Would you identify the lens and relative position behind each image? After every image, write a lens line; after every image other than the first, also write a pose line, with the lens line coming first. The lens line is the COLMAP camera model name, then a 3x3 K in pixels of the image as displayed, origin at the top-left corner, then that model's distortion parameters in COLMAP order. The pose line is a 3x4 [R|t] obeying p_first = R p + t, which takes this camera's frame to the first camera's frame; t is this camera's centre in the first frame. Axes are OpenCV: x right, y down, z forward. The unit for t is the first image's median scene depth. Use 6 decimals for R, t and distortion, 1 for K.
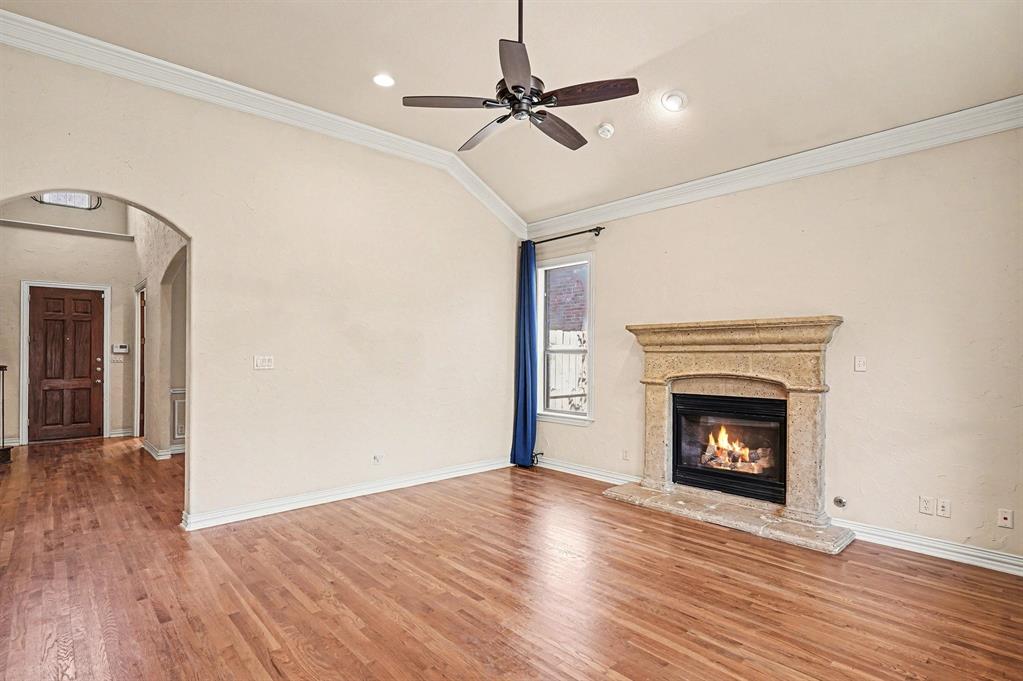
lens RADIAL K [[508.6, 0, 510.0], [0, 508.6, 347.3], [0, 0, 1]] dist [-0.006980, 0.000554]
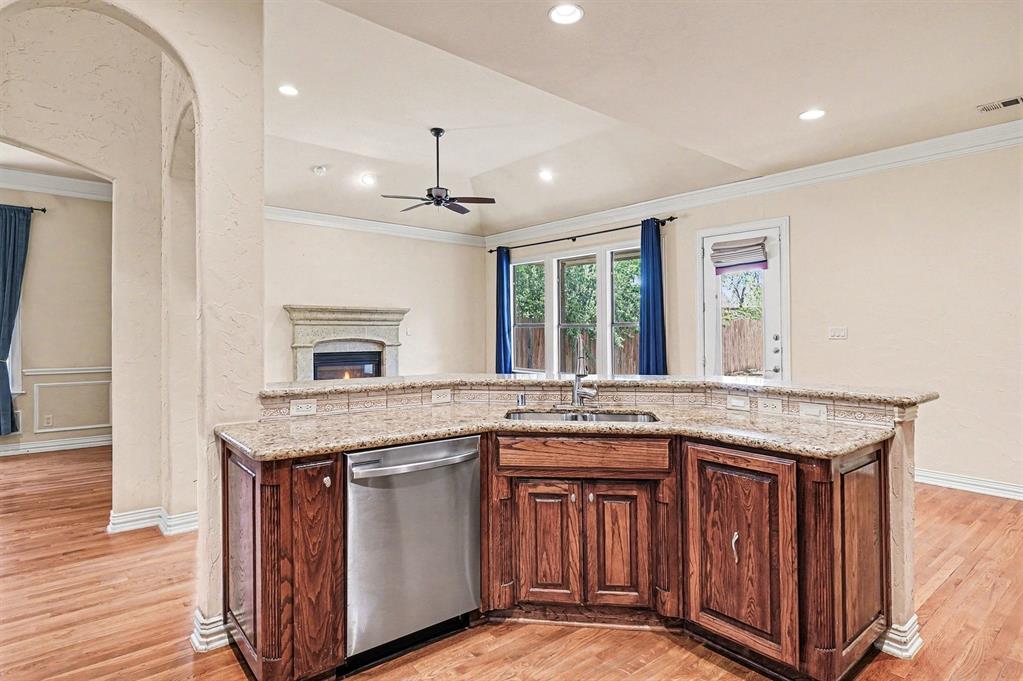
lens RADIAL K [[557.2, 0, 512.6], [0, 557.2, 320.0], [0, 0, 1]] dist [-0.004523, -0.002064]
pose [[0.049930, 0.022461, 0.998500, -0.784134], [-0.012819, 0.999679, -0.021847, 0.014349], [-0.998670, -0.011709, 0.050202, 0.222050]]
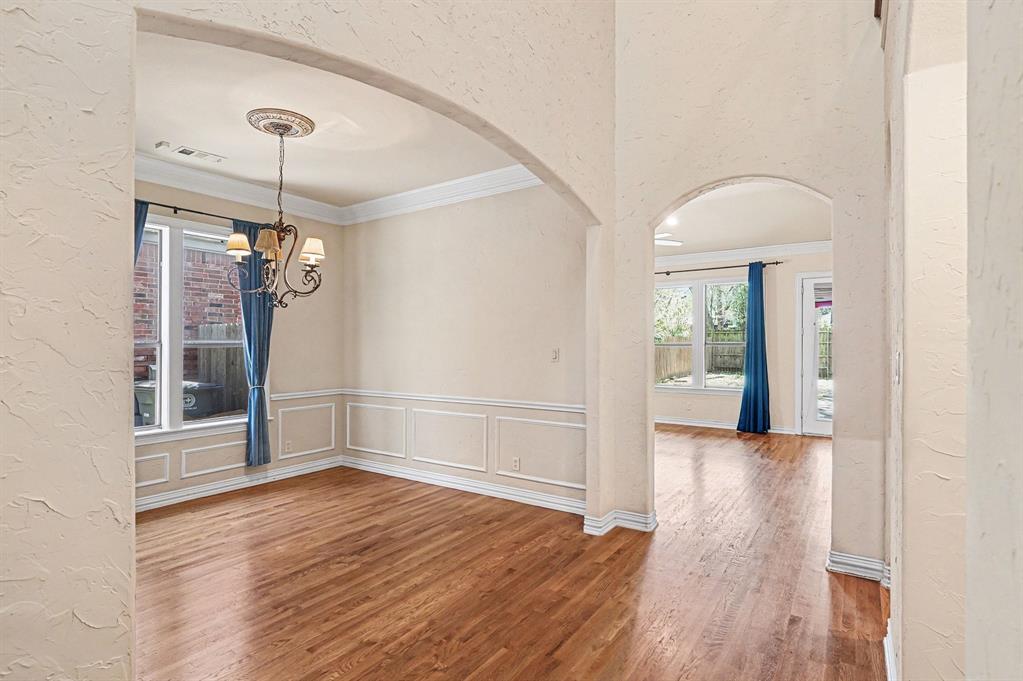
lens RADIAL K [[508.6, 0, 509.0], [0, 508.6, 344.5], [0, 0, 1]] dist [-0.006980, 0.000554]
pose [[-0.224884, 0.002159, 0.974383, -0.786096], [-0.007455, 0.999964, -0.003937, 0.007612], [-0.974357, -0.008149, -0.224860, 0.768832]]
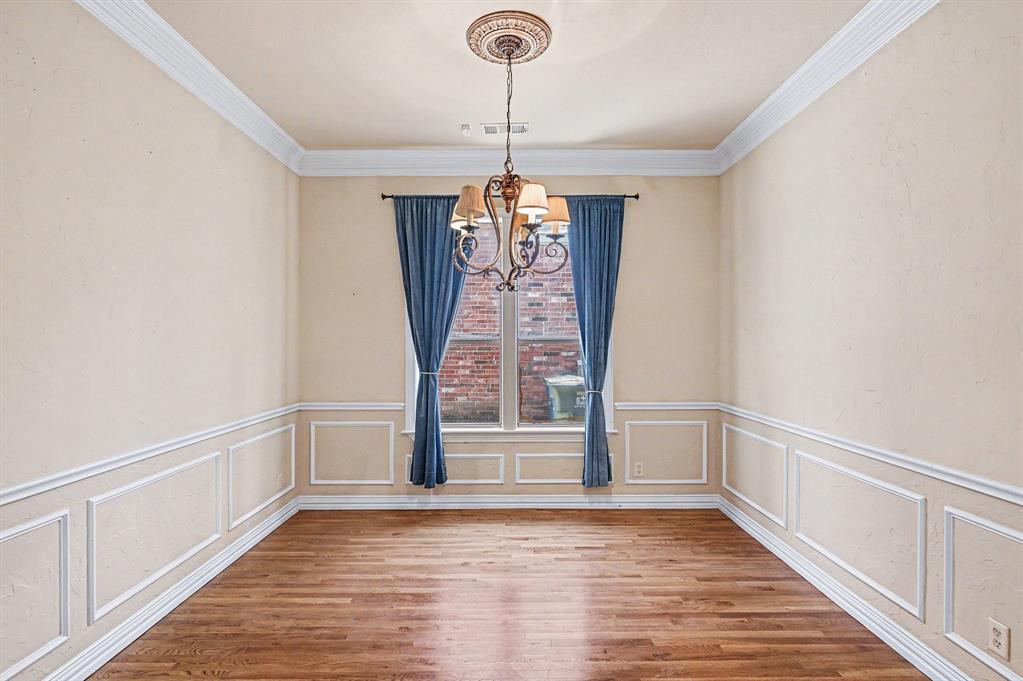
lens RADIAL K [[508.6, 0, 511.1], [0, 508.6, 341.5], [0, 0, 1]] dist [-0.006980, 0.000554]
pose [[0.671920, 0.000892, 0.740623, -0.543245], [-0.007813, 0.999952, 0.005884, 0.005505], [-0.740582, -0.009740, 0.671895, 0.639879]]
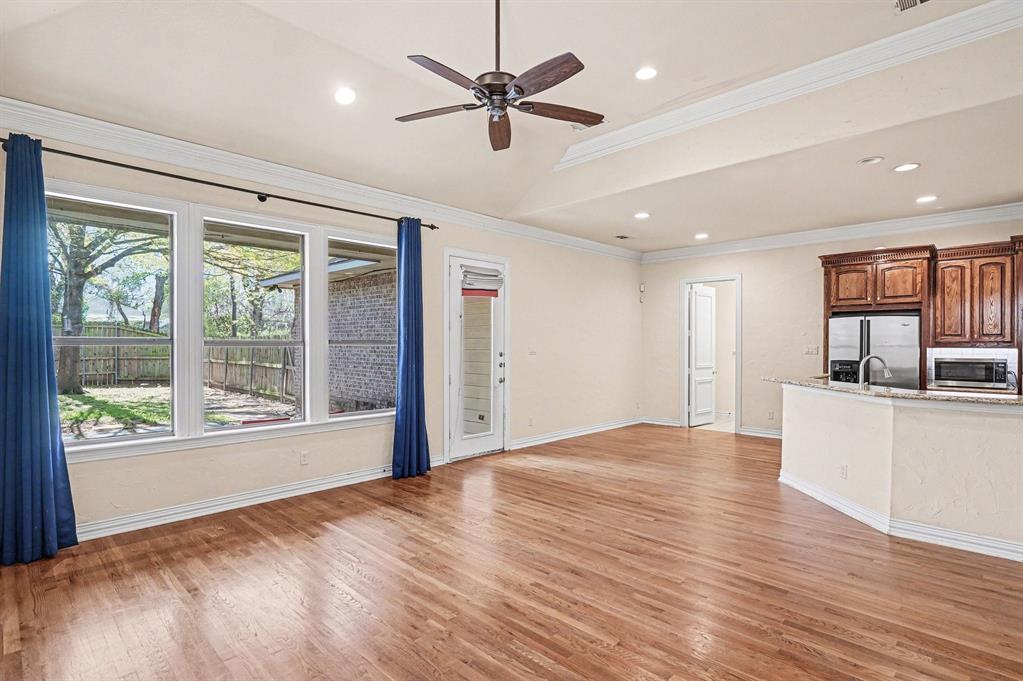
lens RADIAL K [[508.6, 0, 507.9], [0, 508.6, 341.5], [0, 0, 1]] dist [-0.006980, 0.000554]
pose [[-0.998679, 0.002321, -0.051338, 0.016933], [0.003014, 0.999905, -0.013442, 0.007205], [0.051302, -0.013579, -0.998591, 0.743446]]
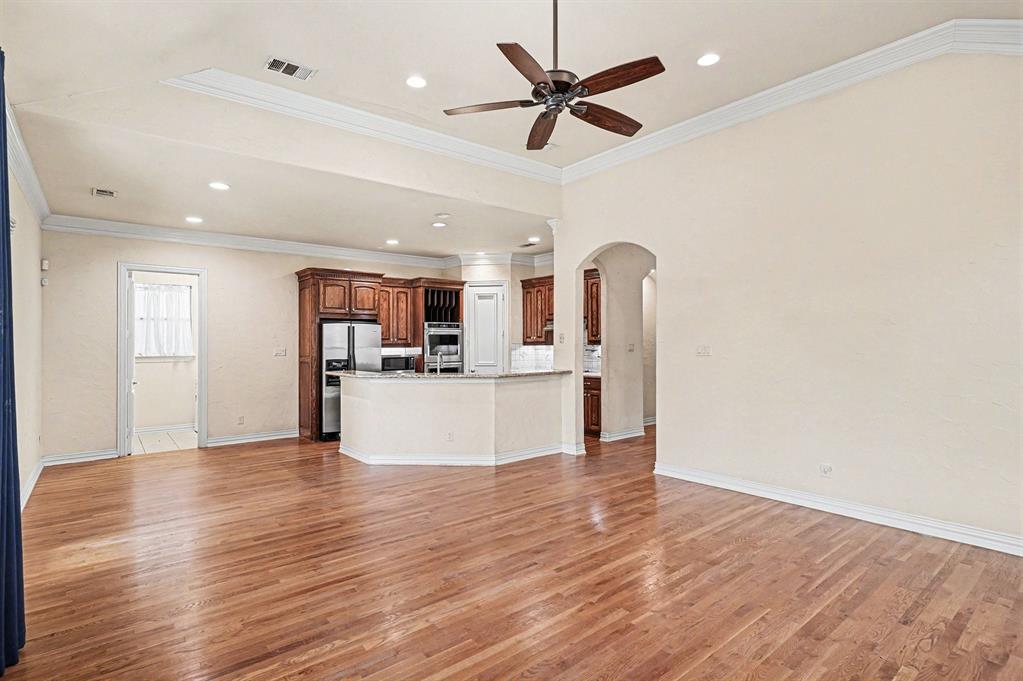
lens RADIAL K [[508.6, 0, 515.4], [0, 508.6, 331.6], [0, 0, 1]] dist [-0.006980, 0.000554]
pose [[-0.052001, -0.022240, -0.998399, 0.378444], [0.019994, 0.999528, -0.023307, 0.004598], [0.998447, -0.021174, -0.051532, 0.358640]]
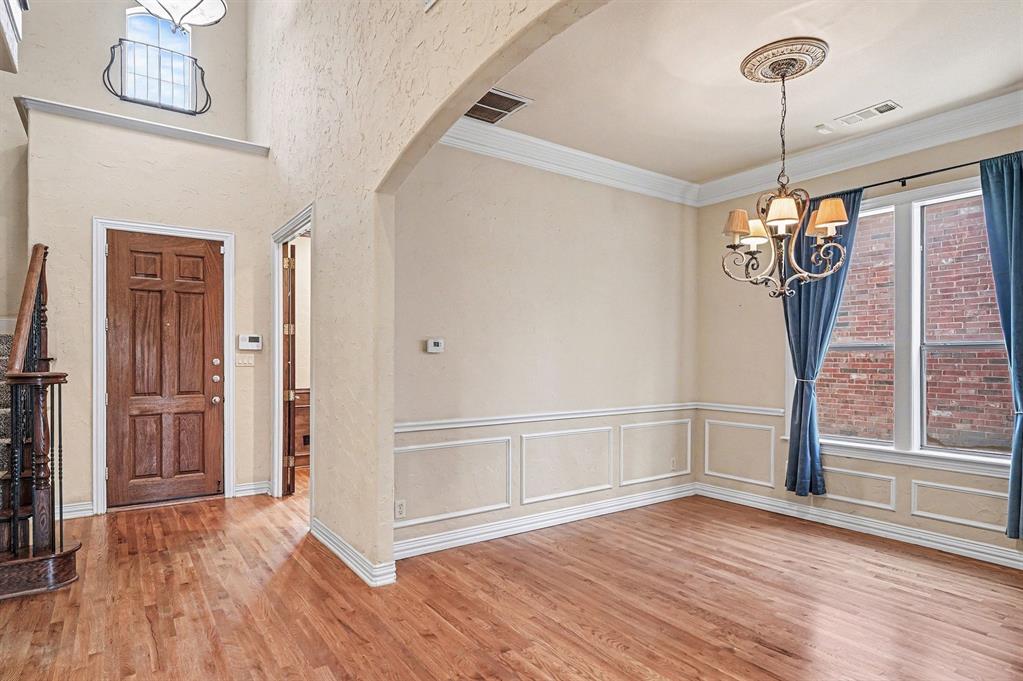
lens RADIAL K [[557.2, 0, 508.6], [0, 557.2, 358.8], [0, 0, 1]] dist [-0.004523, -0.002064]
pose [[0.991922, 0.003911, -0.126786, -0.436469], [-0.002062, 0.999890, 0.014712, 0.012369], [0.126830, -0.014332, 0.991821, 0.451049]]
